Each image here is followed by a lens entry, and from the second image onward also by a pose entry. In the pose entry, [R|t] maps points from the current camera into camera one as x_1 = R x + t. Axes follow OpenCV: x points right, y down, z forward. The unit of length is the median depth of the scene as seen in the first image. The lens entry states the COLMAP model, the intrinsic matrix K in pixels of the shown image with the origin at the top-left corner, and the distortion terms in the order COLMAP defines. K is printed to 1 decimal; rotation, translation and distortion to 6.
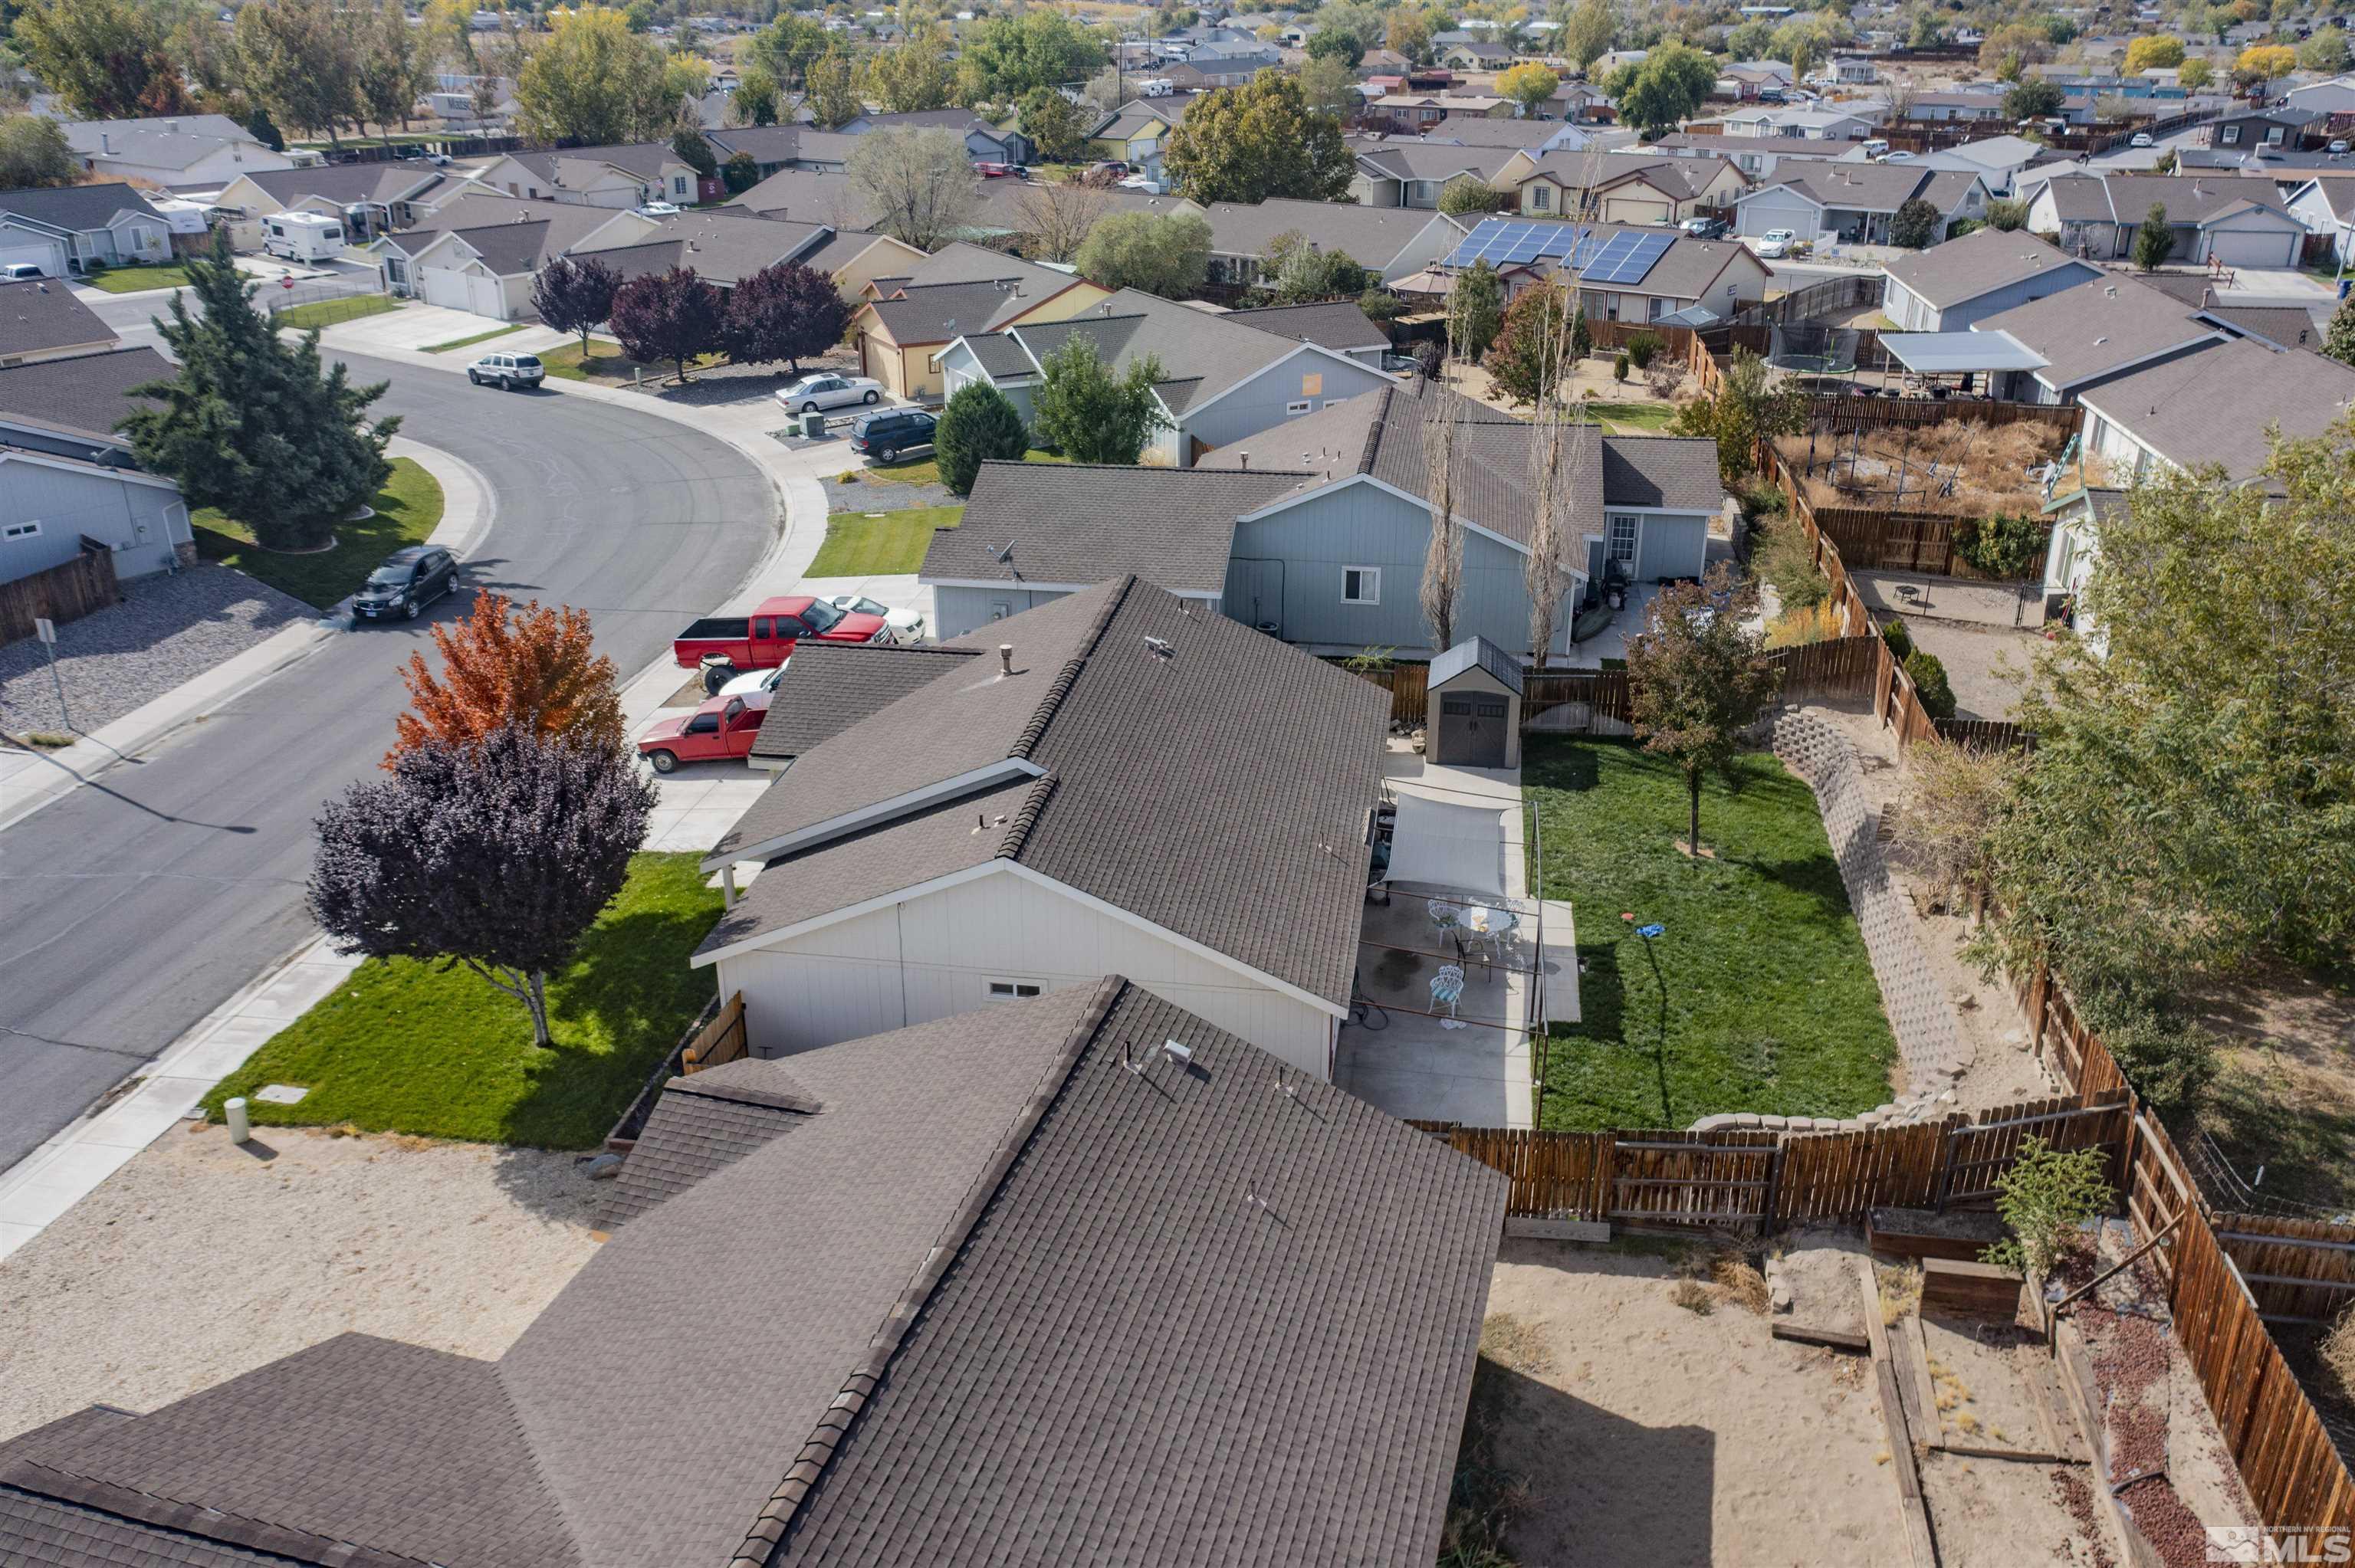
lens RADIAL K [[1848.1, 0, 1177.5], [0, 1848.1, 784.0], [0, 0, 1]] dist [-0.008133, 0.008532]
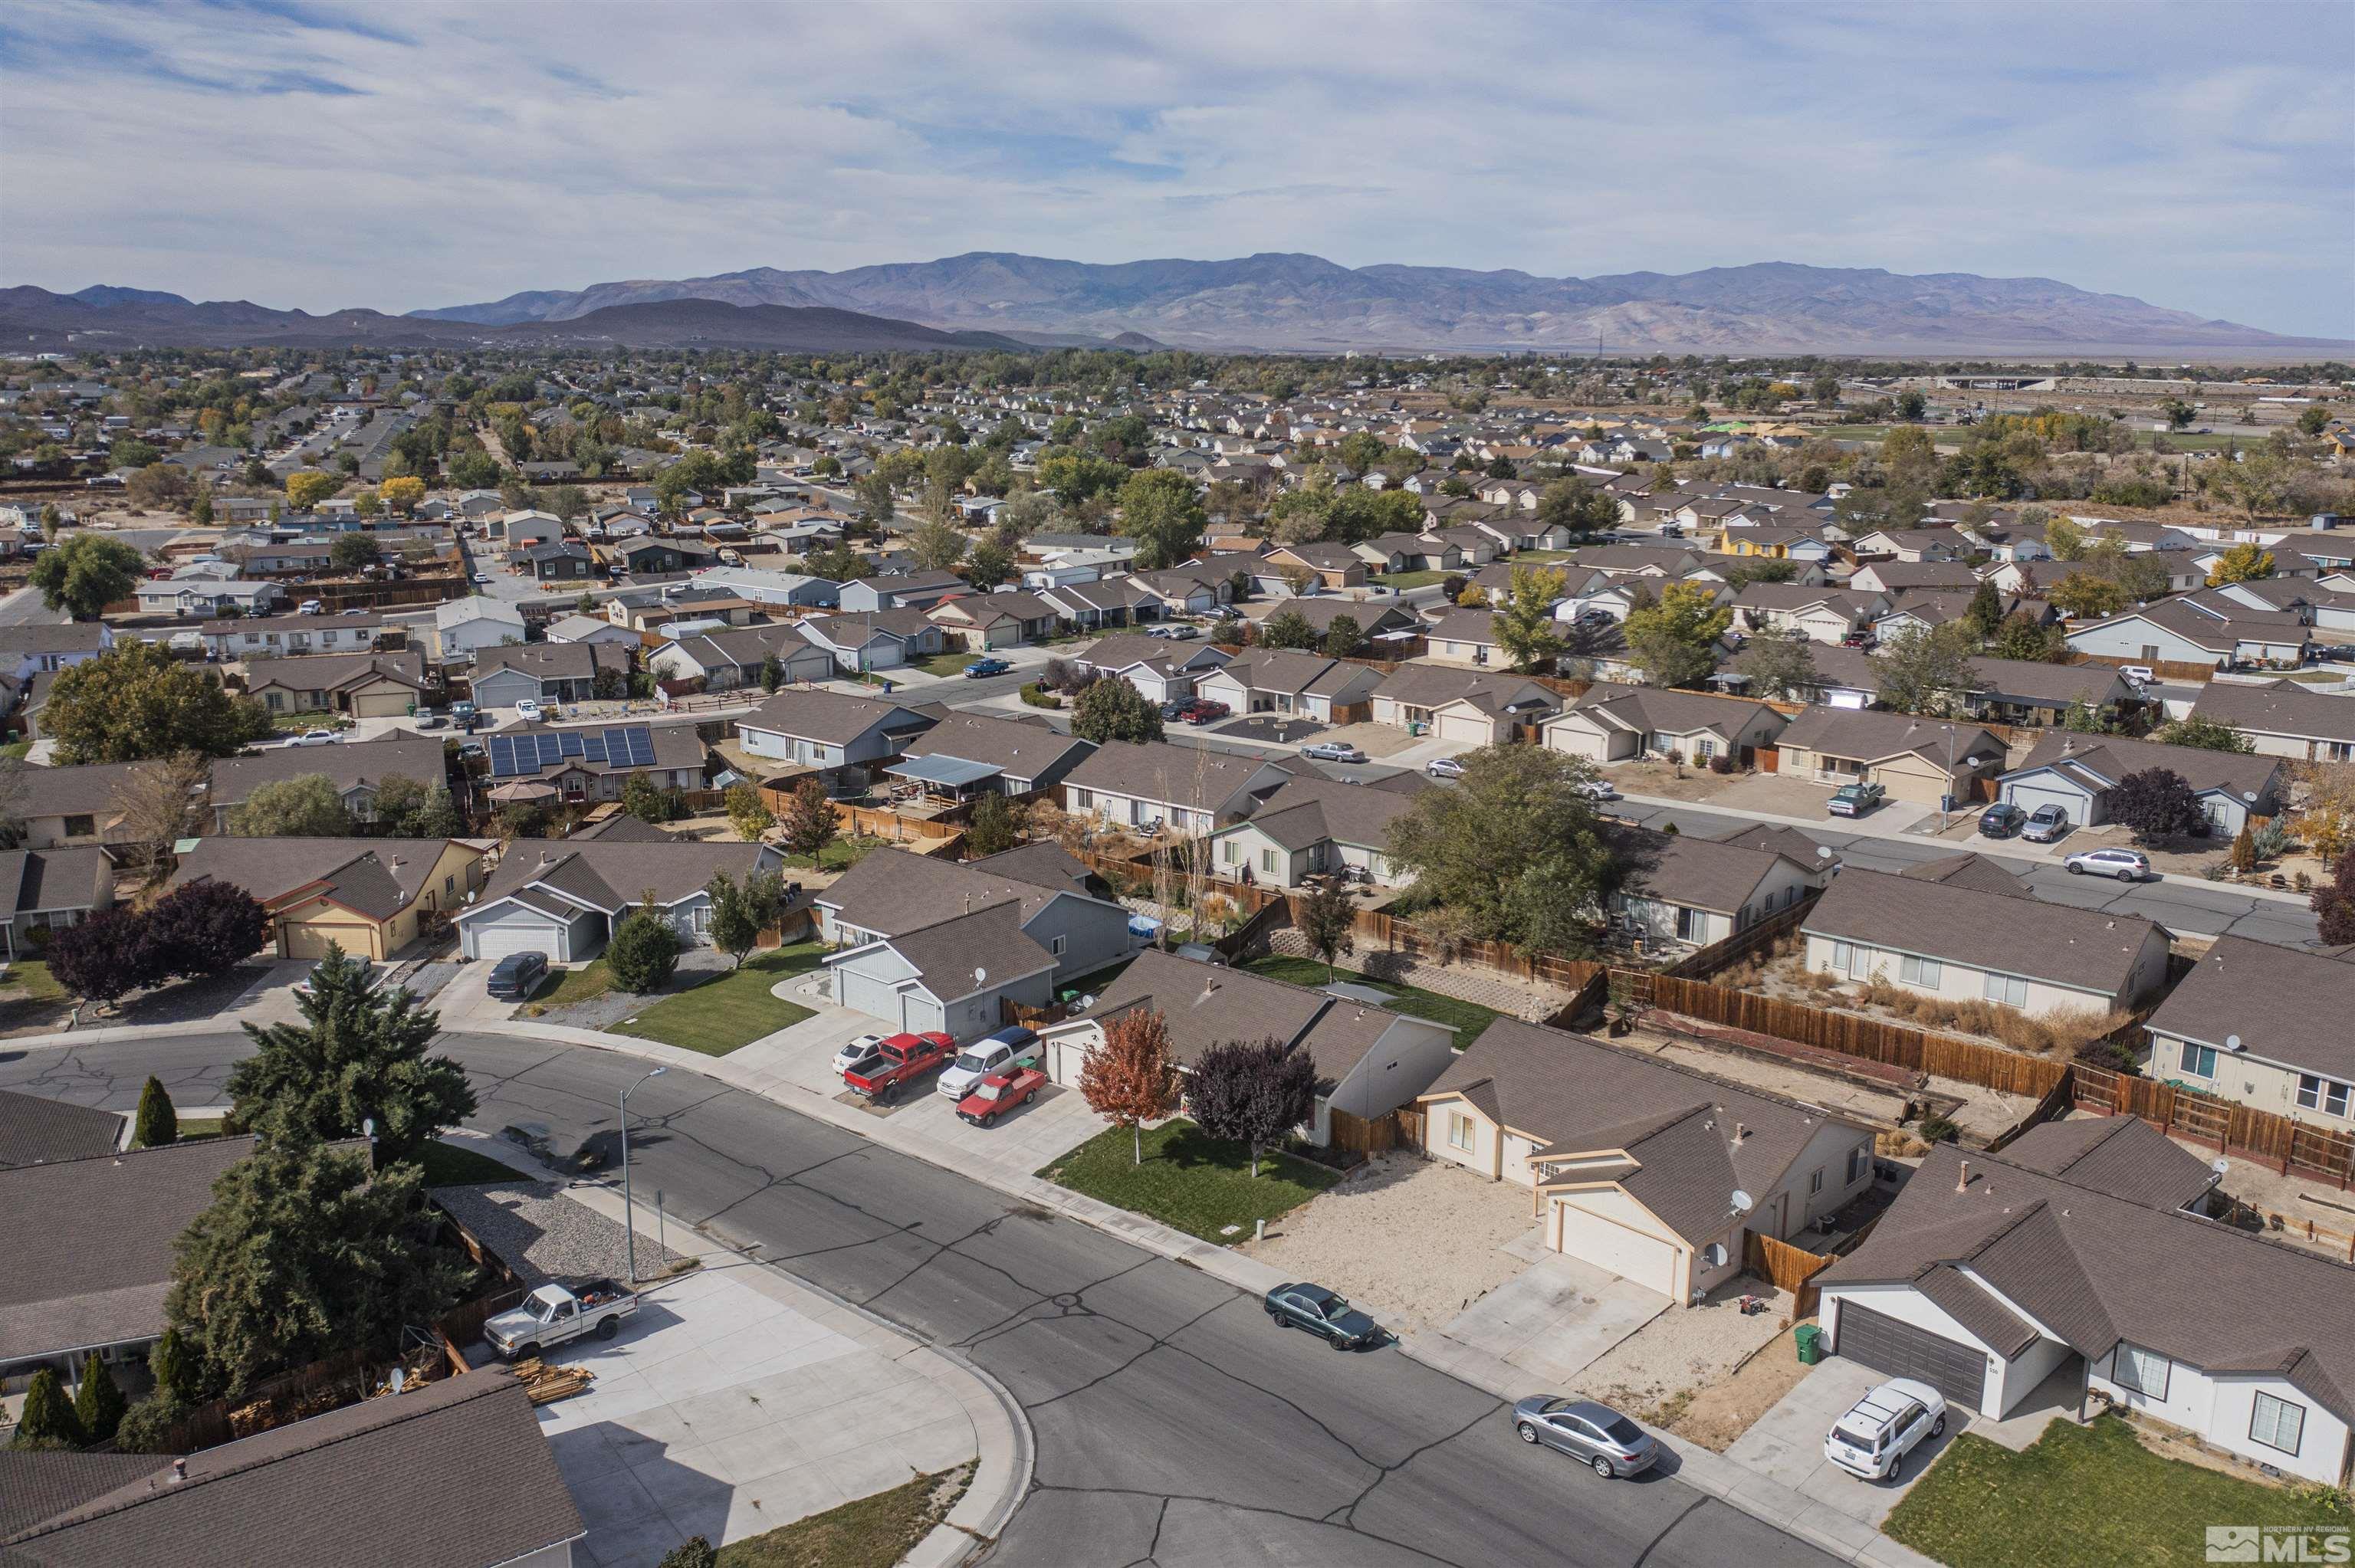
lens RADIAL K [[1848.1, 0, 1177.5], [0, 1848.1, 784.0], [0, 0, 1]] dist [-0.008133, 0.008532]
pose [[0.510644, -0.192647, 0.837932, -1.276600], [0.340346, 0.940259, 0.008763, -0.214687], [-0.789561, 0.280712, 0.545705, -0.188570]]
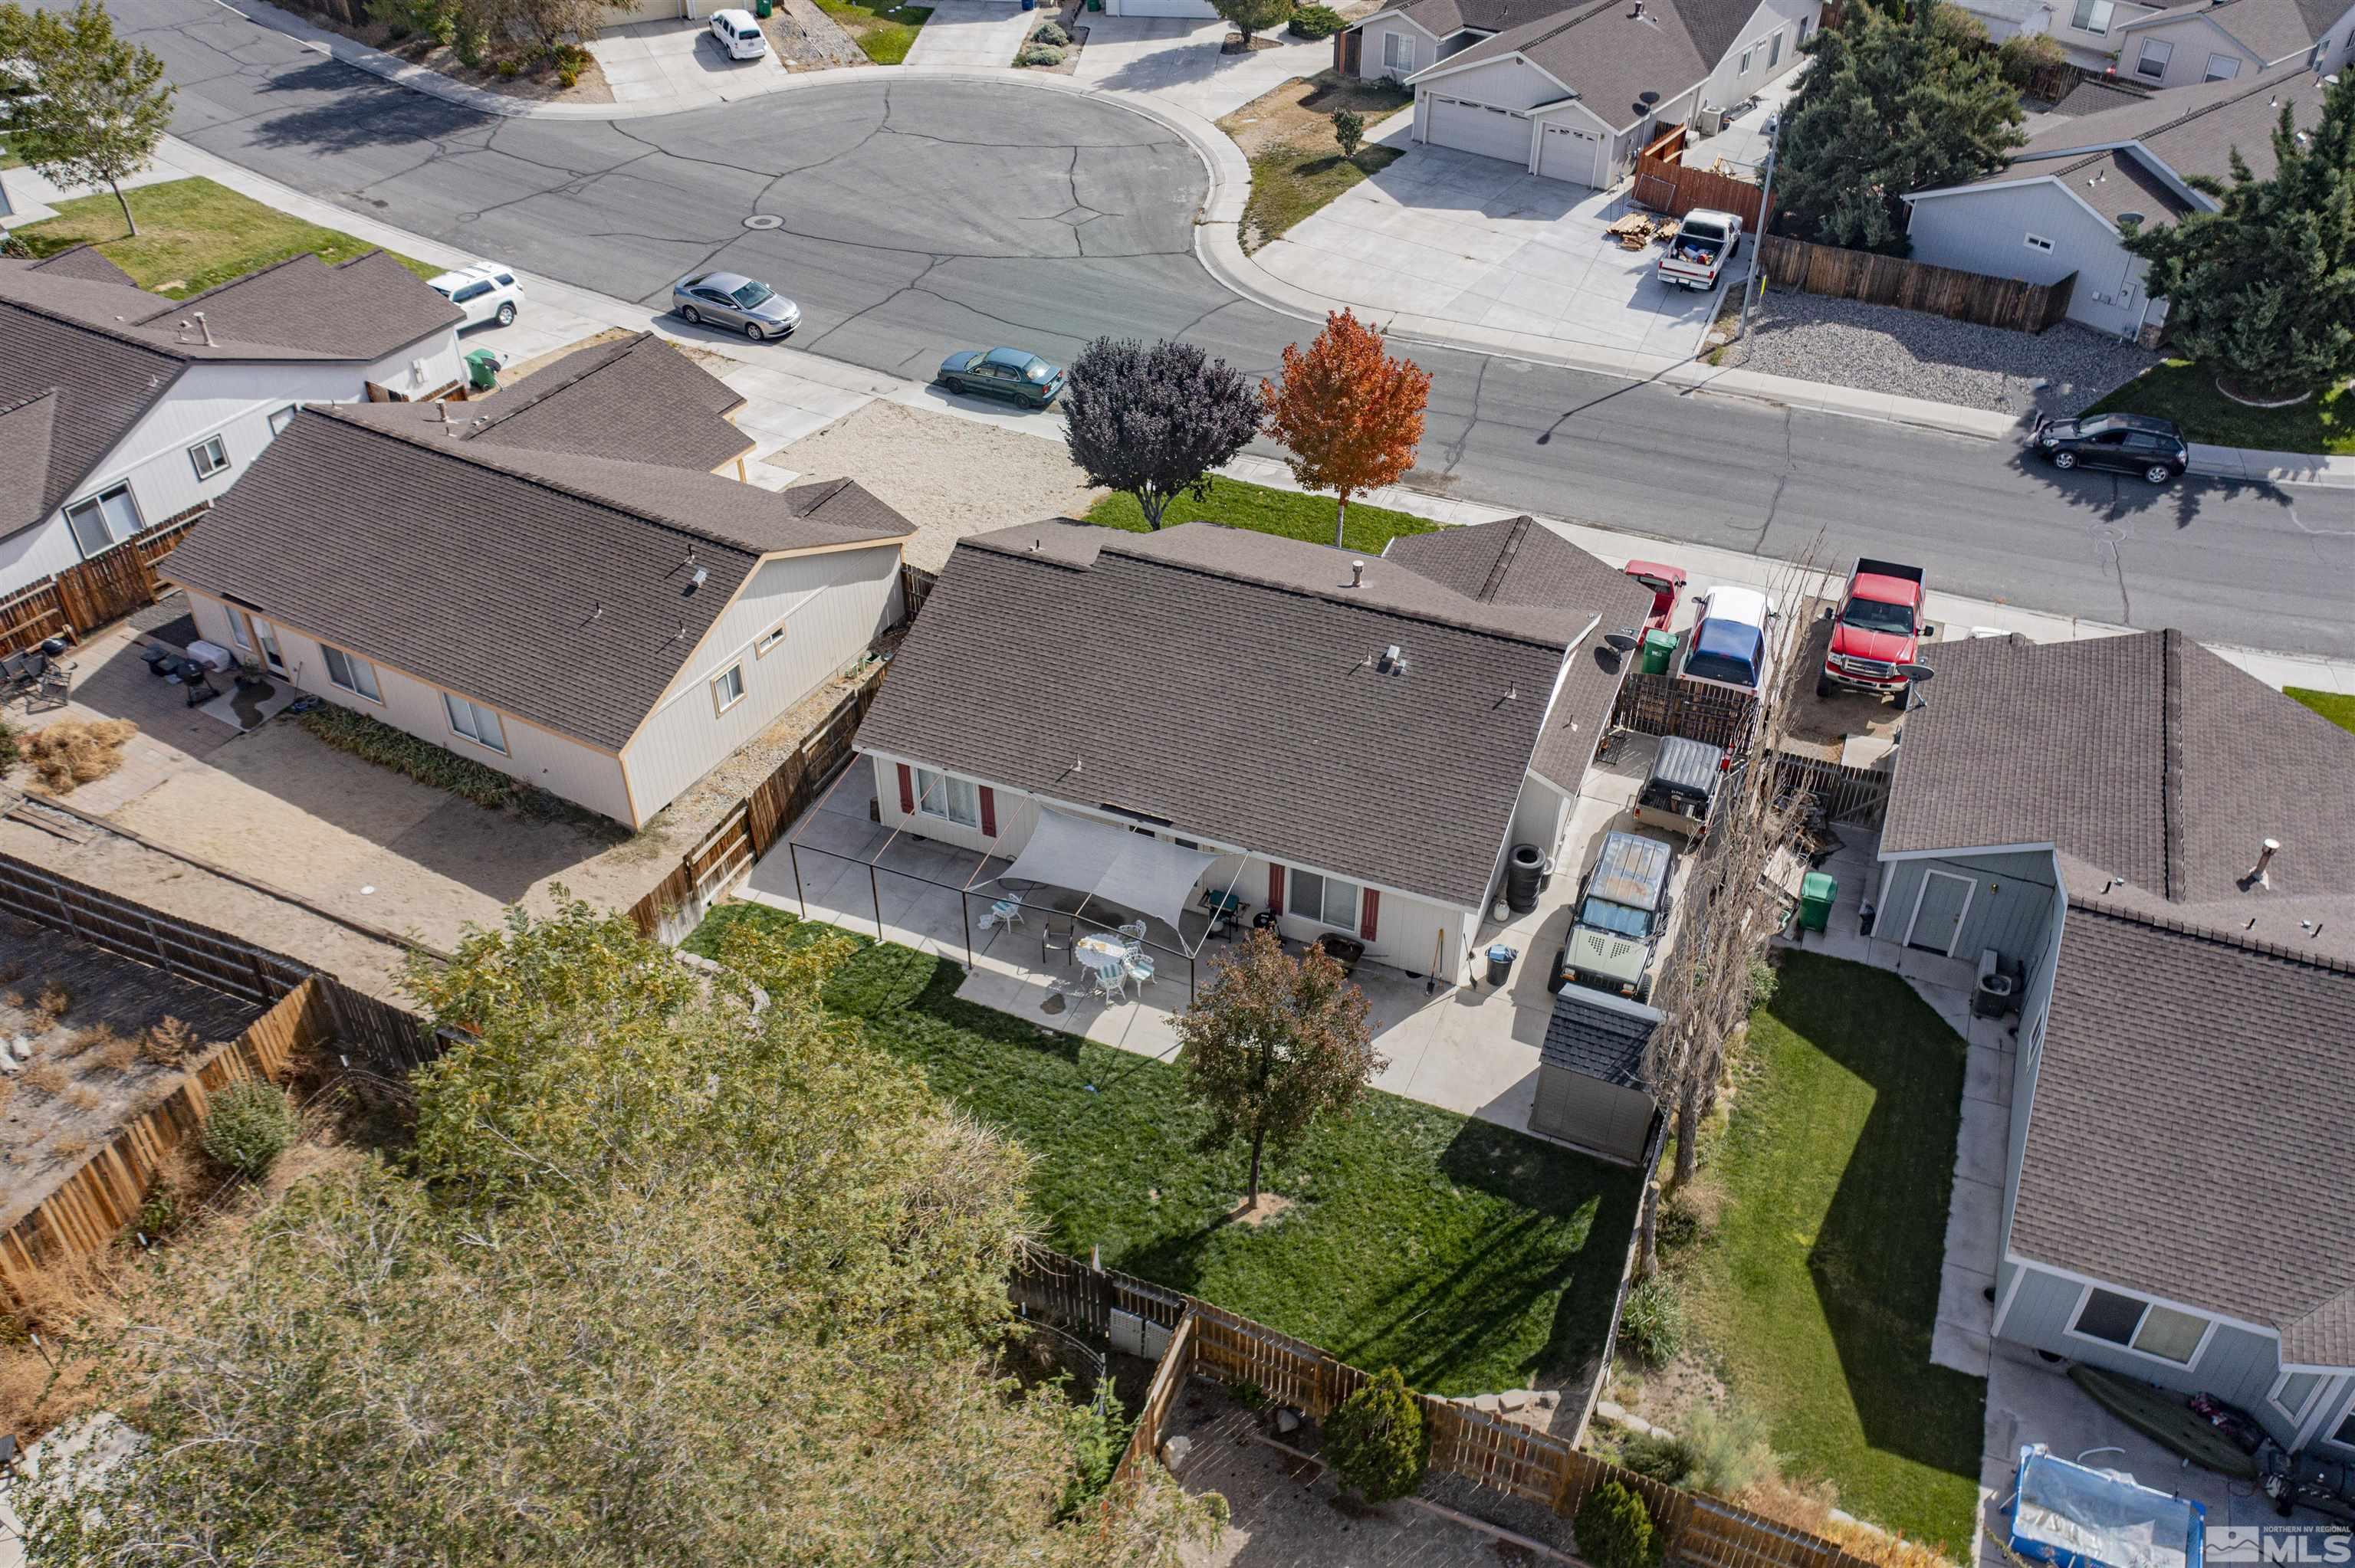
lens RADIAL K [[1848.1, 0, 1177.5], [0, 1848.1, 784.0], [0, 0, 1]] dist [-0.008133, 0.008532]
pose [[-0.238745, 0.597403, -0.765579, 0.562494], [-0.382112, 0.666984, 0.639627, -0.425190], [0.892744, 0.445244, 0.069036, 0.564448]]
